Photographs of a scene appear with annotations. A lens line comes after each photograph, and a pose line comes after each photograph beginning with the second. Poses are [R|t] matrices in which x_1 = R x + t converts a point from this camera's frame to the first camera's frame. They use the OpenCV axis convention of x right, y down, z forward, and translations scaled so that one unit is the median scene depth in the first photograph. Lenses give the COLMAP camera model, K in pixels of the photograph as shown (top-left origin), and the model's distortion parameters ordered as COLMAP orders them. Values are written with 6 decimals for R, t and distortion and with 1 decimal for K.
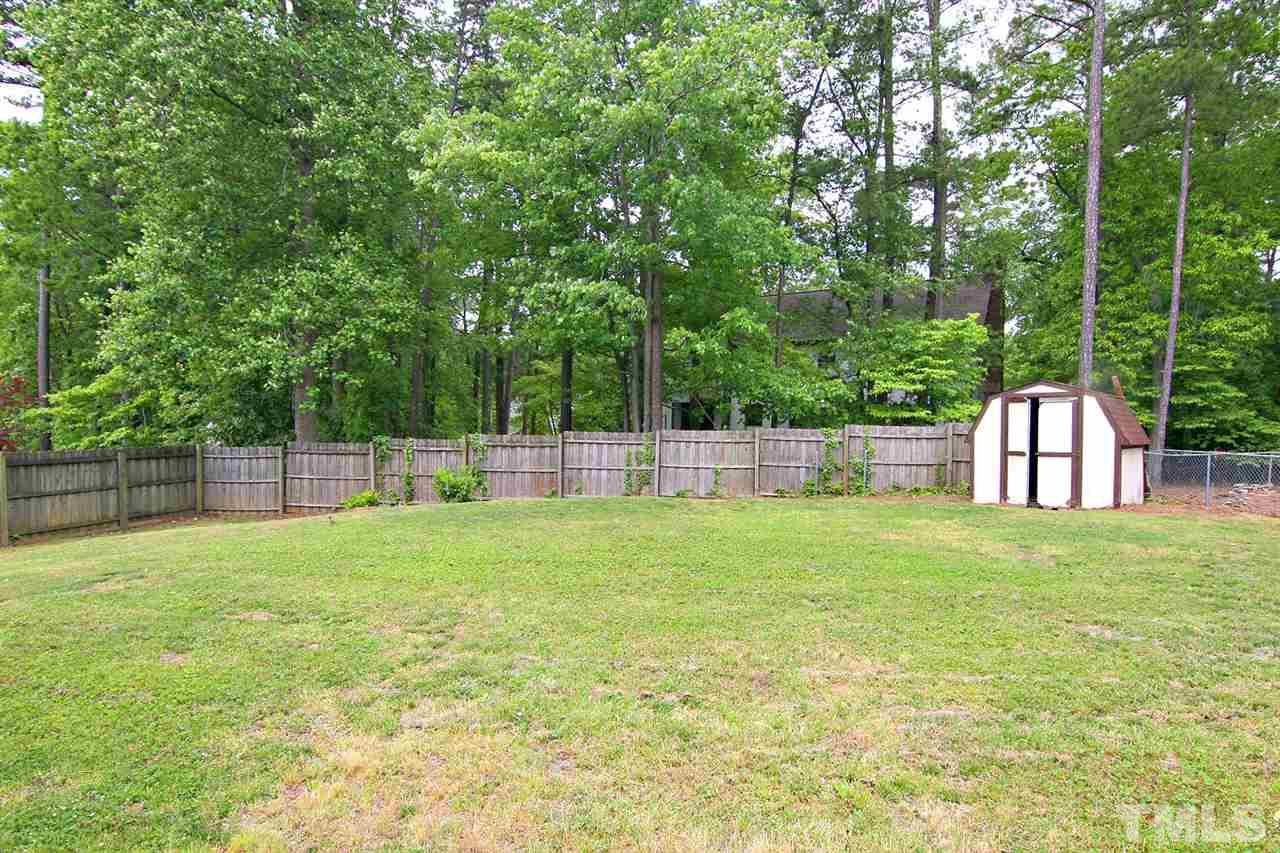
lens RADIAL K [[648.1, 0, 646.1], [0, 648.1, 435.6], [0, 0, 1]] dist [-0.002301, -0.012561]
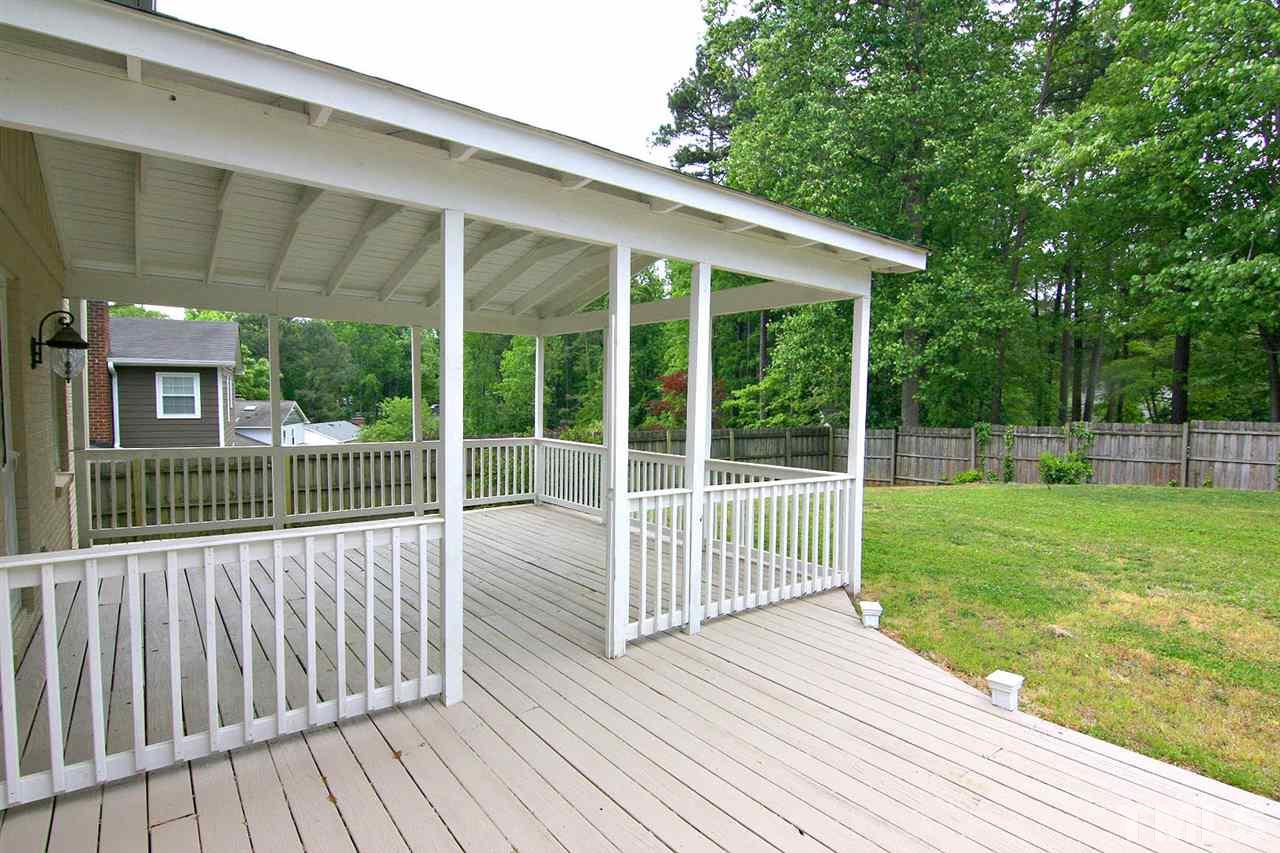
lens RADIAL K [[648.1, 0, 646.1], [0, 648.1, 435.6], [0, 0, 1]] dist [-0.002301, -0.012561]
pose [[0.707814, 0.028266, -0.705833, -0.028104], [-0.015052, 0.999576, 0.024935, 0.004464], [0.706239, -0.007025, 0.707939, -0.215789]]
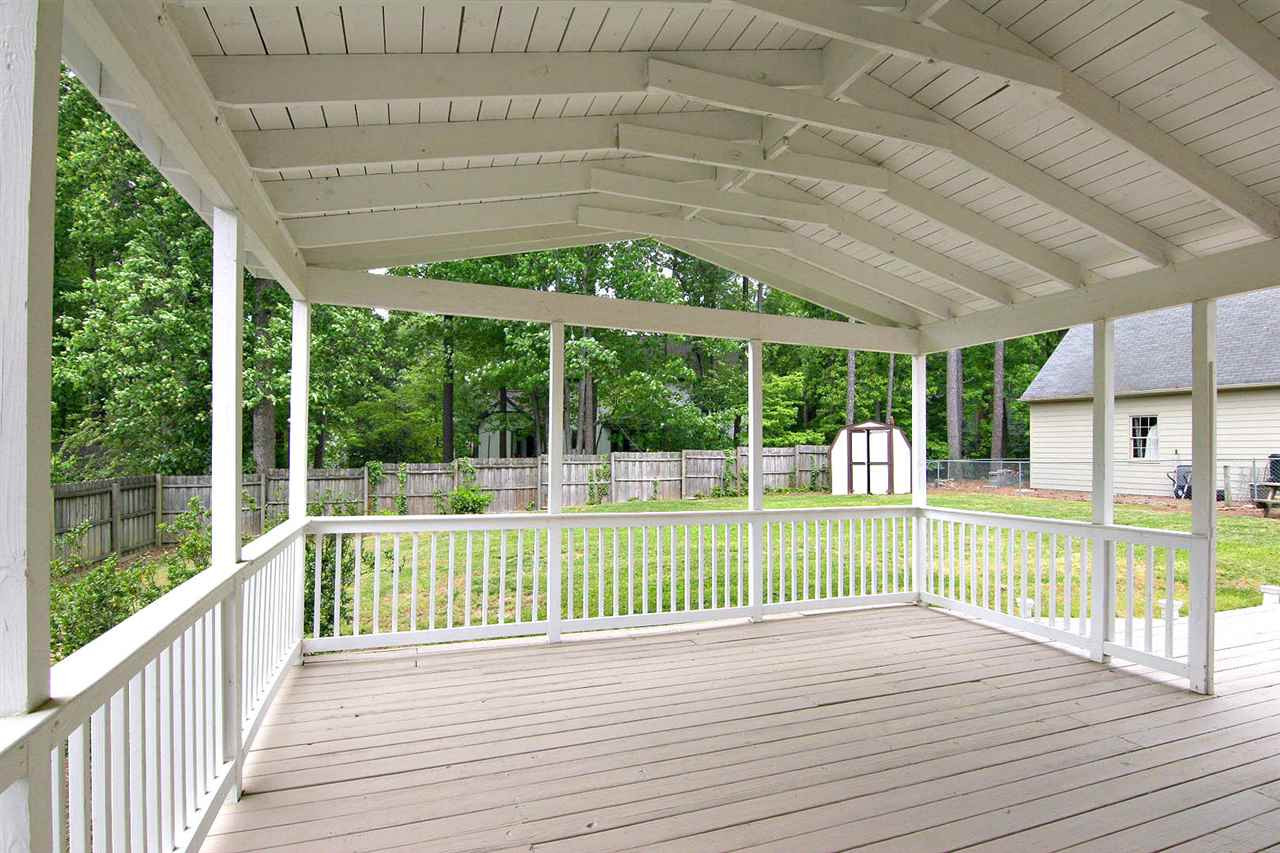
lens RADIAL K [[648.1, 0, 646.1], [0, 648.1, 435.6], [0, 0, 1]] dist [-0.002301, -0.012561]
pose [[0.885953, -0.000741, 0.463775, -0.521551], [0.016111, 0.999444, -0.029181, -0.003044], [-0.463495, 0.033325, 0.885473, -0.165634]]
